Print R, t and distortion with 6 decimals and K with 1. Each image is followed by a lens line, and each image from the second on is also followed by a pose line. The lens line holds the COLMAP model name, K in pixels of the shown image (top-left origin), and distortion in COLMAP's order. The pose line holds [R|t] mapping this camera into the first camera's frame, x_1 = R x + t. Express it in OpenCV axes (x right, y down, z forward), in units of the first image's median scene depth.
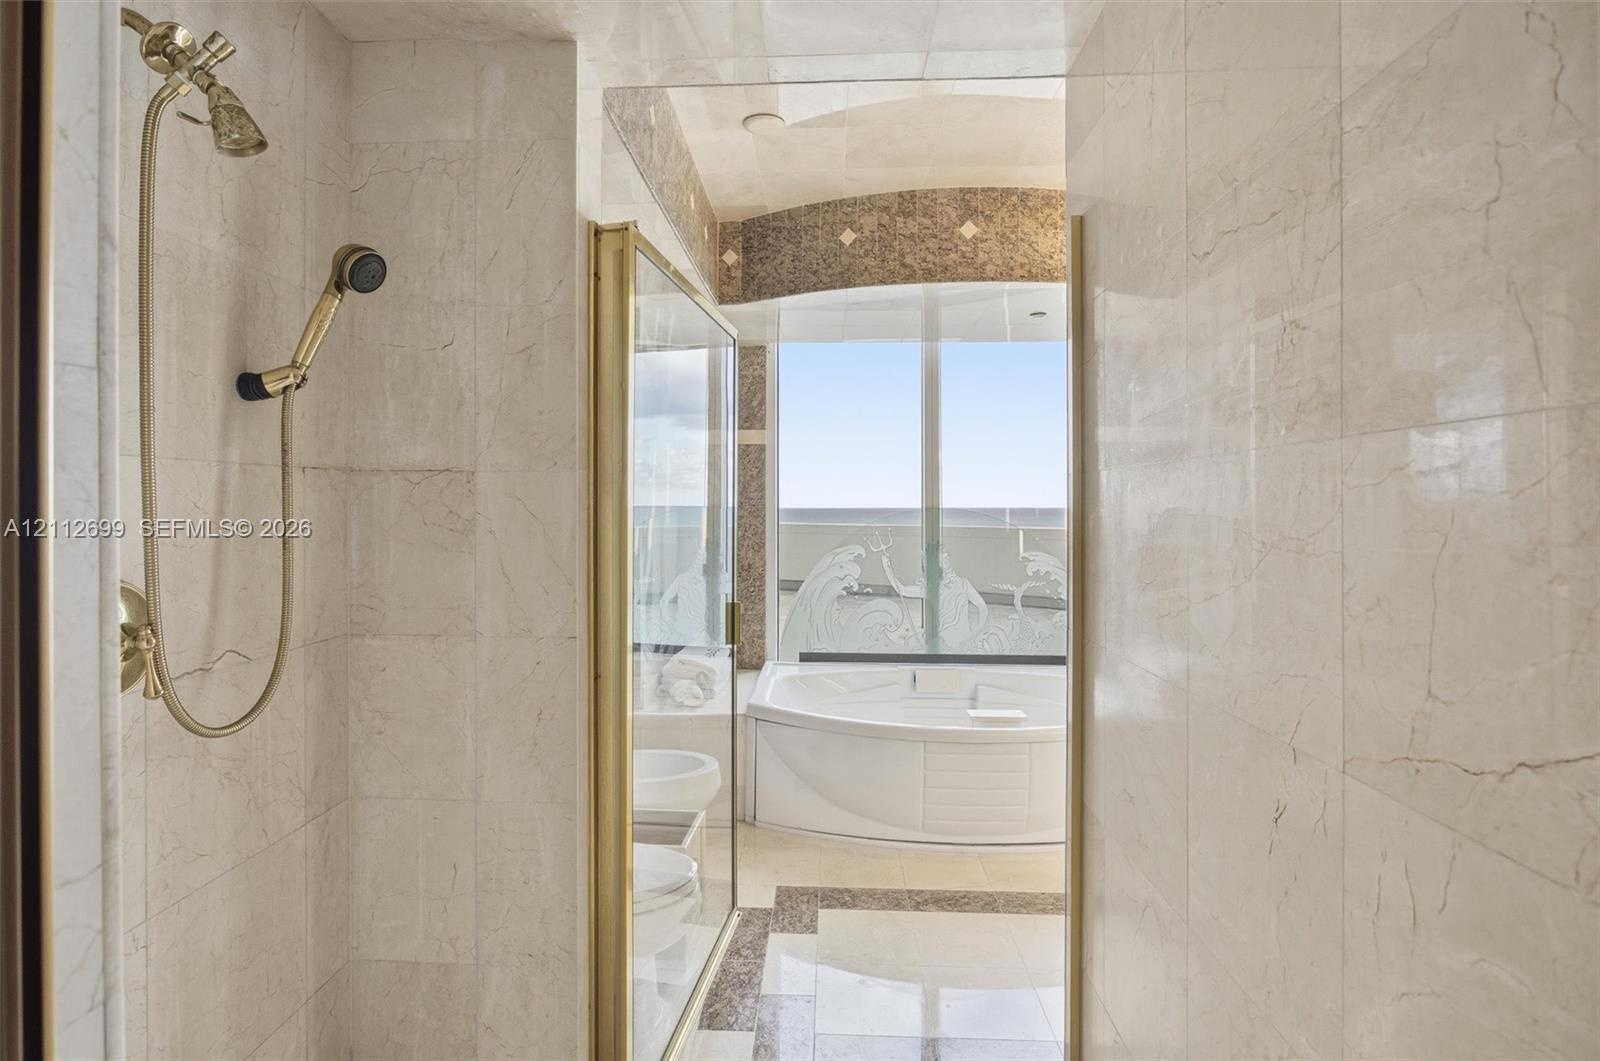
lens RADIAL K [[772.3, 0, 808.2], [0, 772.3, 510.4], [0, 0, 1]] dist [-0.003931, 0.001576]
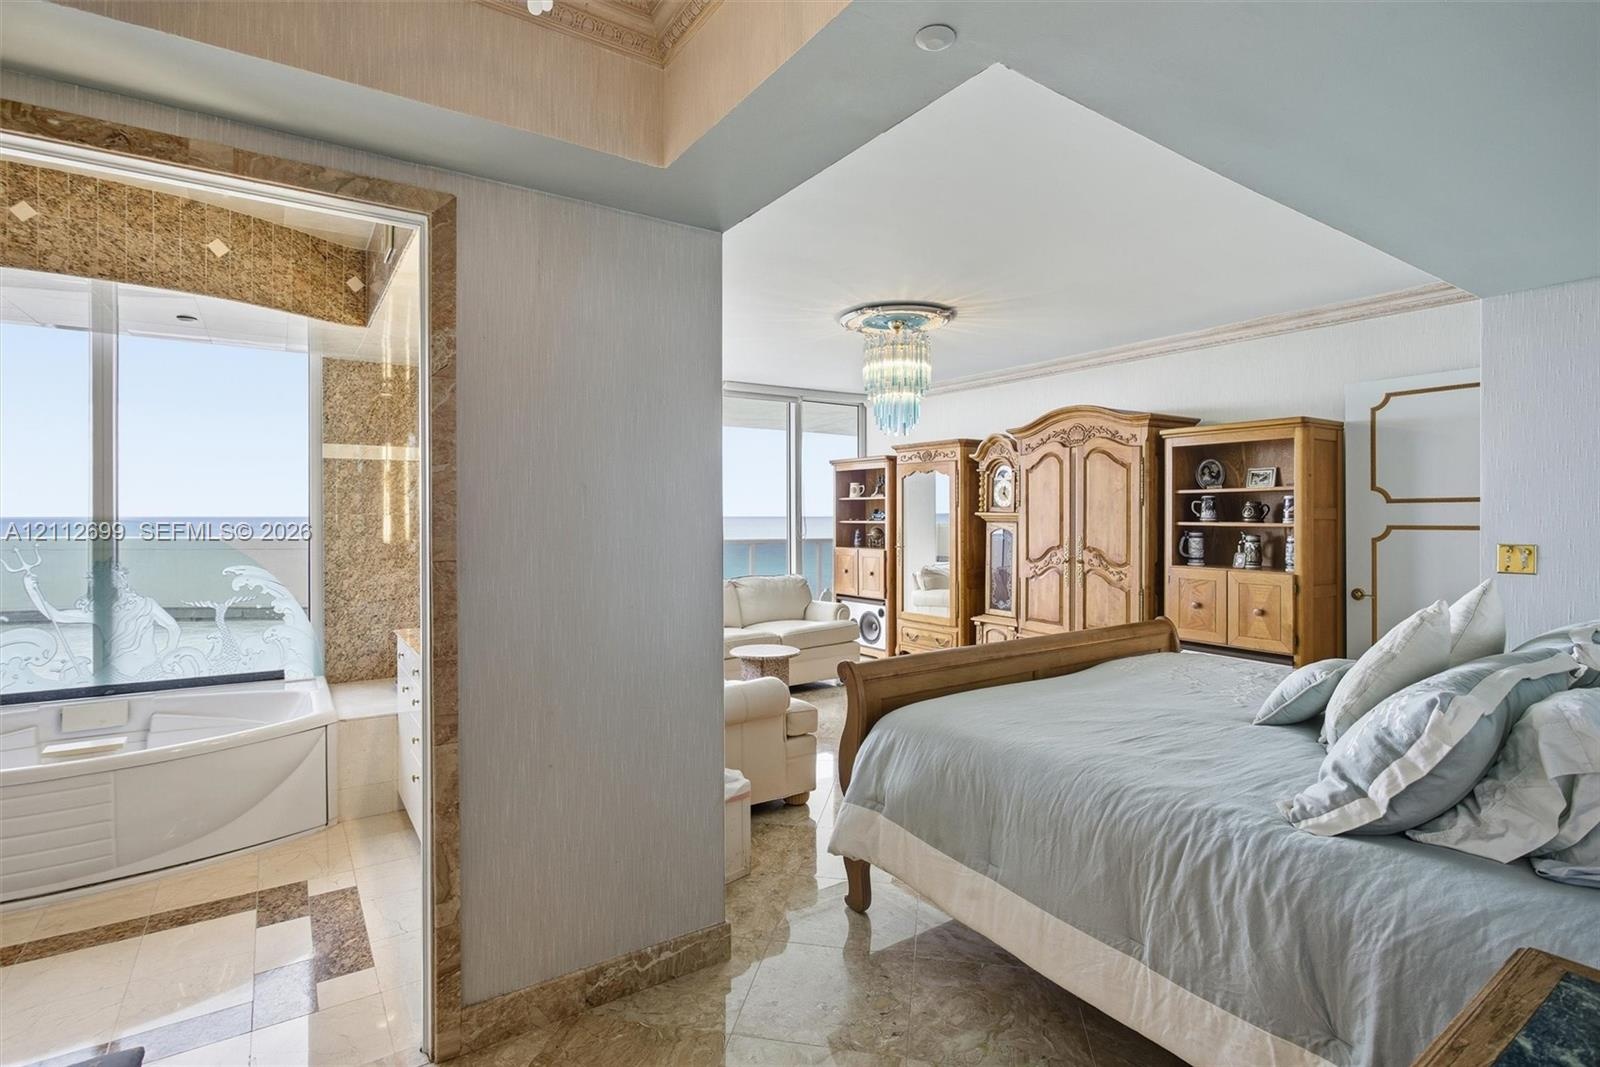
lens RADIAL K [[772.3, 0, 795.5], [0, 772.3, 518.8], [0, 0, 1]] dist [-0.003931, 0.001576]
pose [[0.814583, -0.003099, 0.580039, 0.397406], [0.002337, 0.999995, 0.002060, -0.005896], [-0.580042, -0.000322, 0.814586, -0.236277]]
